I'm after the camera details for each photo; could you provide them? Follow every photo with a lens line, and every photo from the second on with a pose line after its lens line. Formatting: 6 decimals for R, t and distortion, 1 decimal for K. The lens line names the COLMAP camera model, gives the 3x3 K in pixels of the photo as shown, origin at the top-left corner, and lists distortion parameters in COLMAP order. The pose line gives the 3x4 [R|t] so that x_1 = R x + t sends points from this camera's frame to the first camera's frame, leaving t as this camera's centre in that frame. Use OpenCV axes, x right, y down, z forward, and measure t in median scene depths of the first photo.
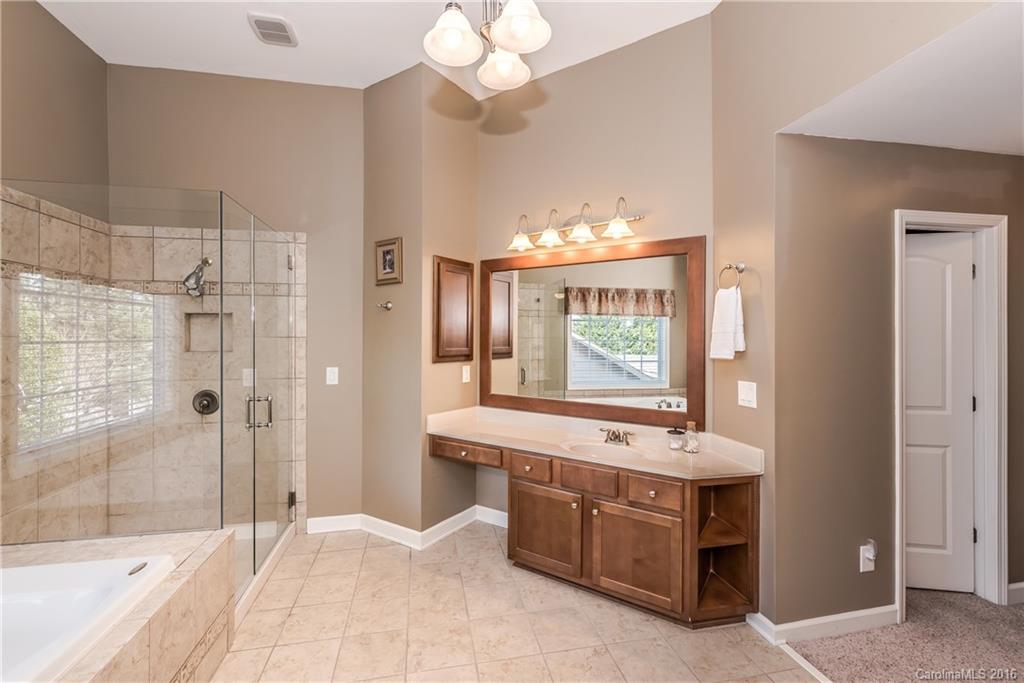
lens RADIAL K [[445.8, 0, 507.4], [0, 445.8, 329.9], [0, 0, 1]] dist [0.000754, -0.000420]
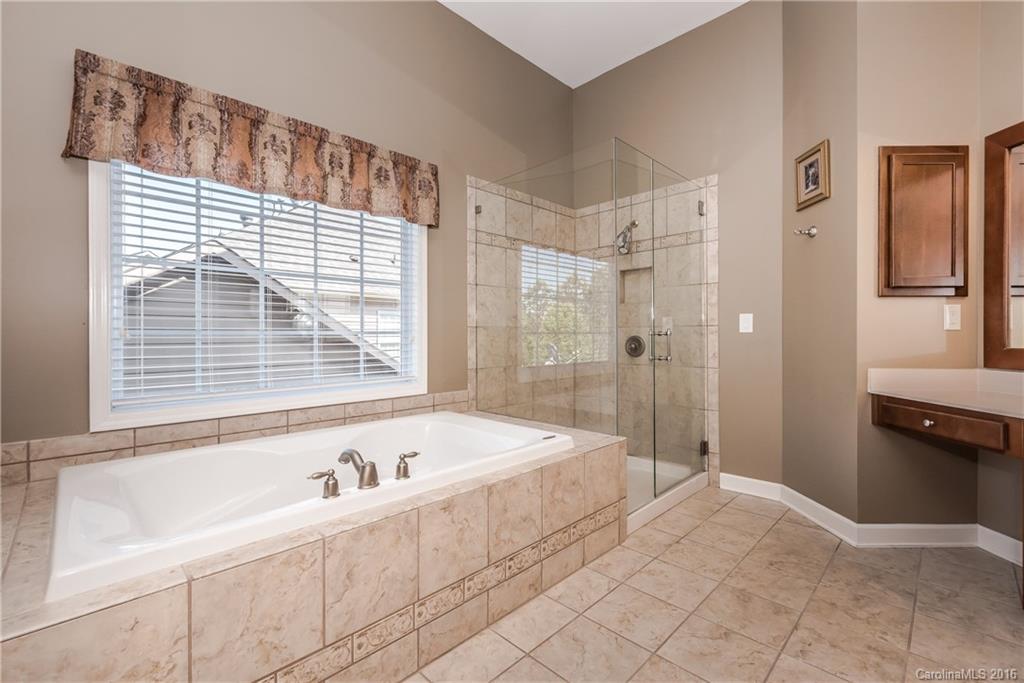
lens RADIAL K [[445.8, 0, 507.4], [0, 445.8, 329.9], [0, 0, 1]] dist [0.000754, -0.000420]
pose [[0.551295, -0.006665, -0.834284, 0.099144], [0.007602, 0.999967, -0.002966, 0.121252], [0.834276, -0.004707, 0.551328, 0.100145]]
